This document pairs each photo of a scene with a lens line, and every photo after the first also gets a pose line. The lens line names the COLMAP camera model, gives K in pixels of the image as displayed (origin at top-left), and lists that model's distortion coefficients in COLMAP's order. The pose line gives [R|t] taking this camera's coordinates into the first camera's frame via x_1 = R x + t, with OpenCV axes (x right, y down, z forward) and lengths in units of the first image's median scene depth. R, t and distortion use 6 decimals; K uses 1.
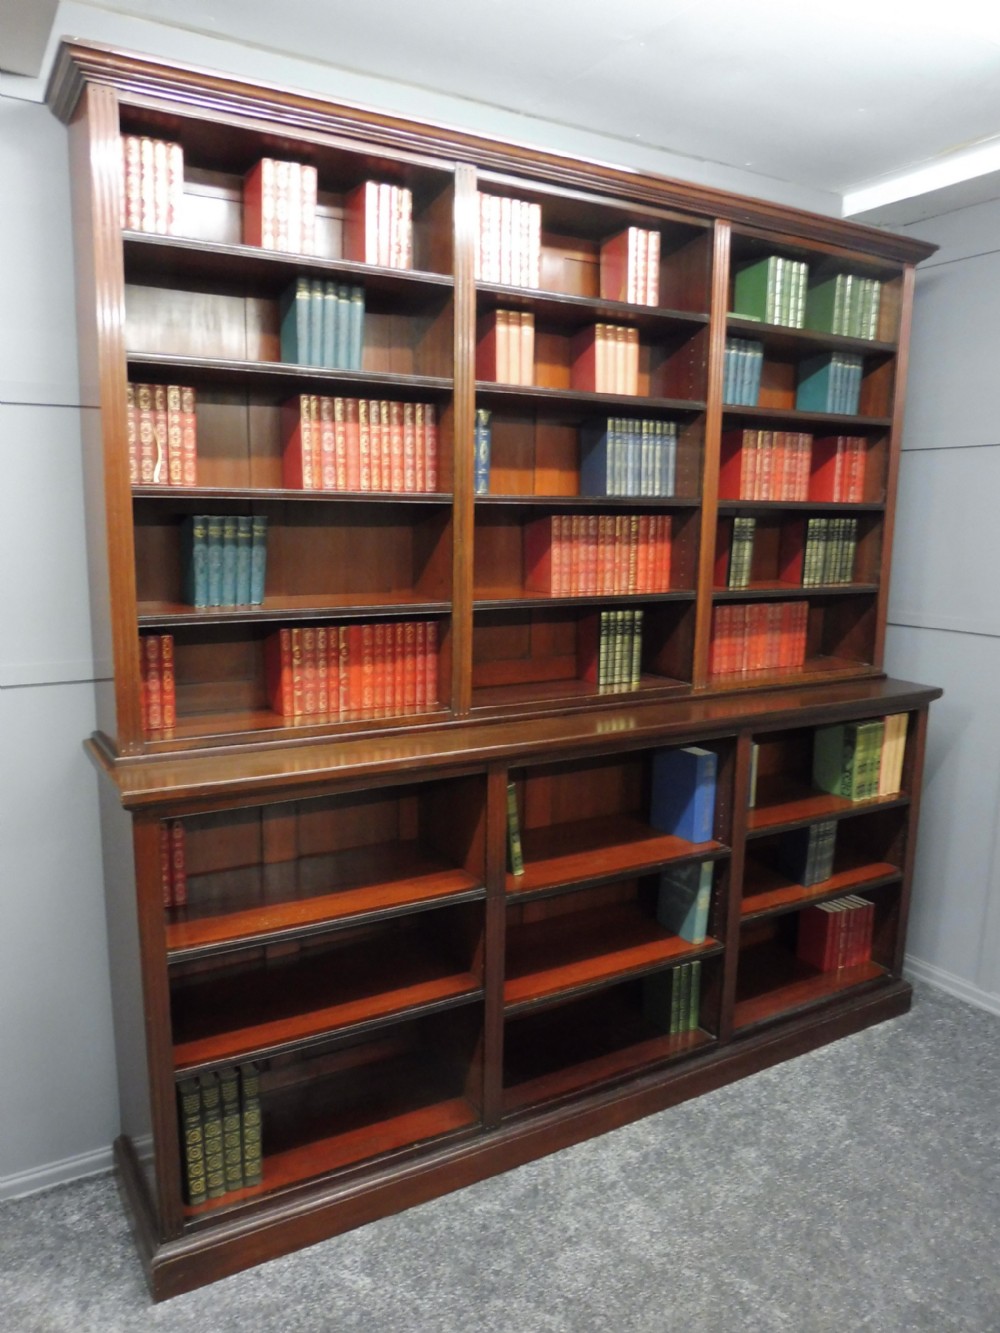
lens RADIAL K [[966.6, 0, 495.8], [0, 966.6, 669.8], [0, 0, 1]] dist [-0.054641, 0.024715]
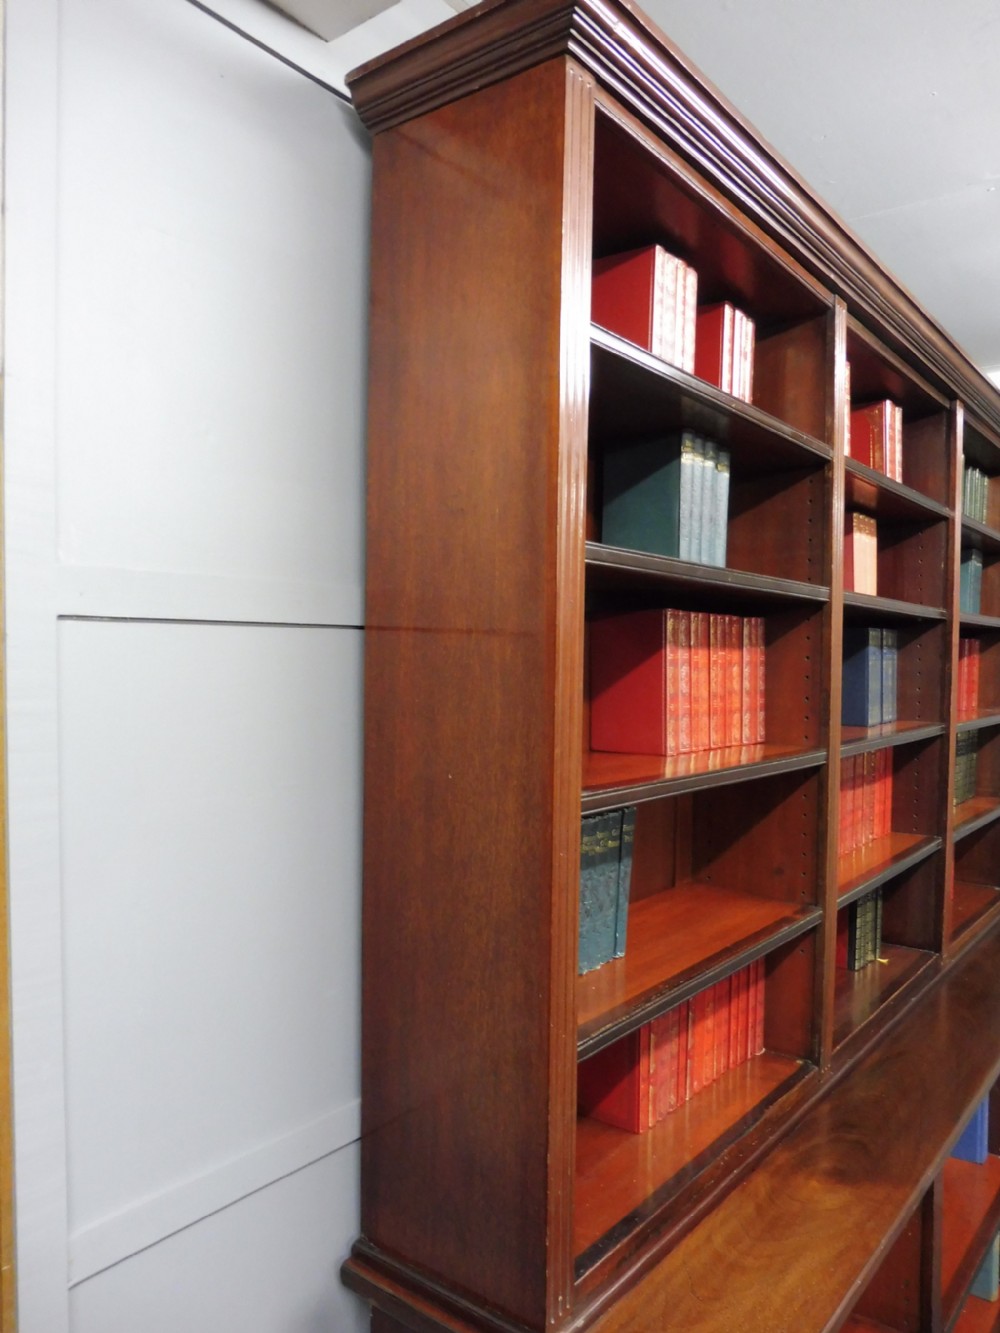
lens RADIAL K [[970.3, 0, 502.3], [0, 970.3, 667.1], [0, 0, 1]] dist [-0.047901, 0.015064]
pose [[0.933291, -0.005835, 0.359074, -0.493911], [0.059691, 0.988480, -0.139083, -0.154912], [-0.354126, 0.151239, 0.922888, 0.425176]]
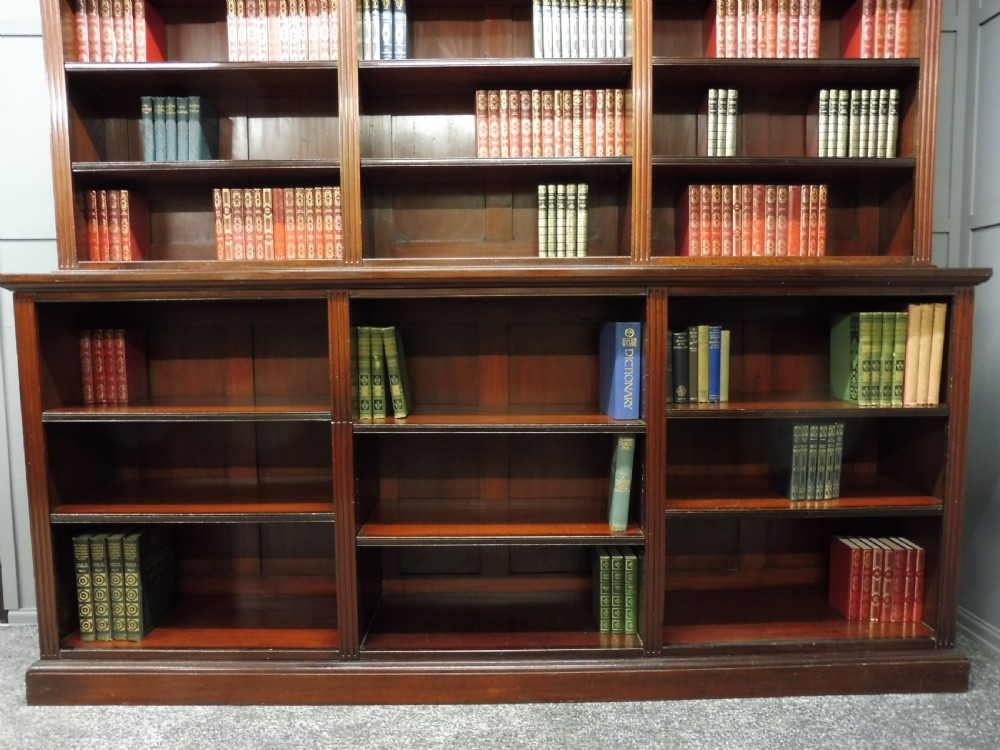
lens RADIAL K [[729.5, 0, 502.8], [0, 729.5, 375.1], [0, 0, 1]] dist [-0.058353, 0.036809]
pose [[0.867114, 0.022879, -0.497585, 0.533472], [-0.061708, 0.996183, -0.061732, 0.217250], [0.494273, 0.084234, 0.865216, 0.387316]]
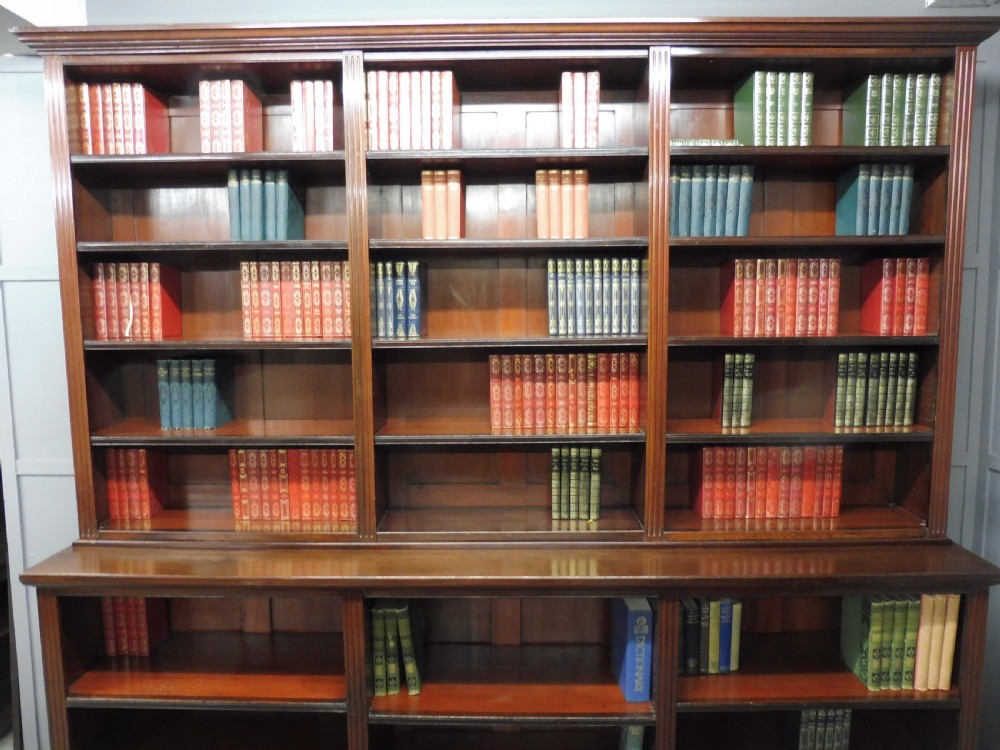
lens RADIAL K [[737.4, 0, 506.2], [0, 737.4, 382.4], [0, 0, 1]] dist [-0.044611, 0.006302]
pose [[0.855574, 0.036051, -0.516423, 0.538195], [-0.067568, 0.996815, -0.042356, -0.106989], [0.513252, 0.071133, 0.855285, 0.353498]]
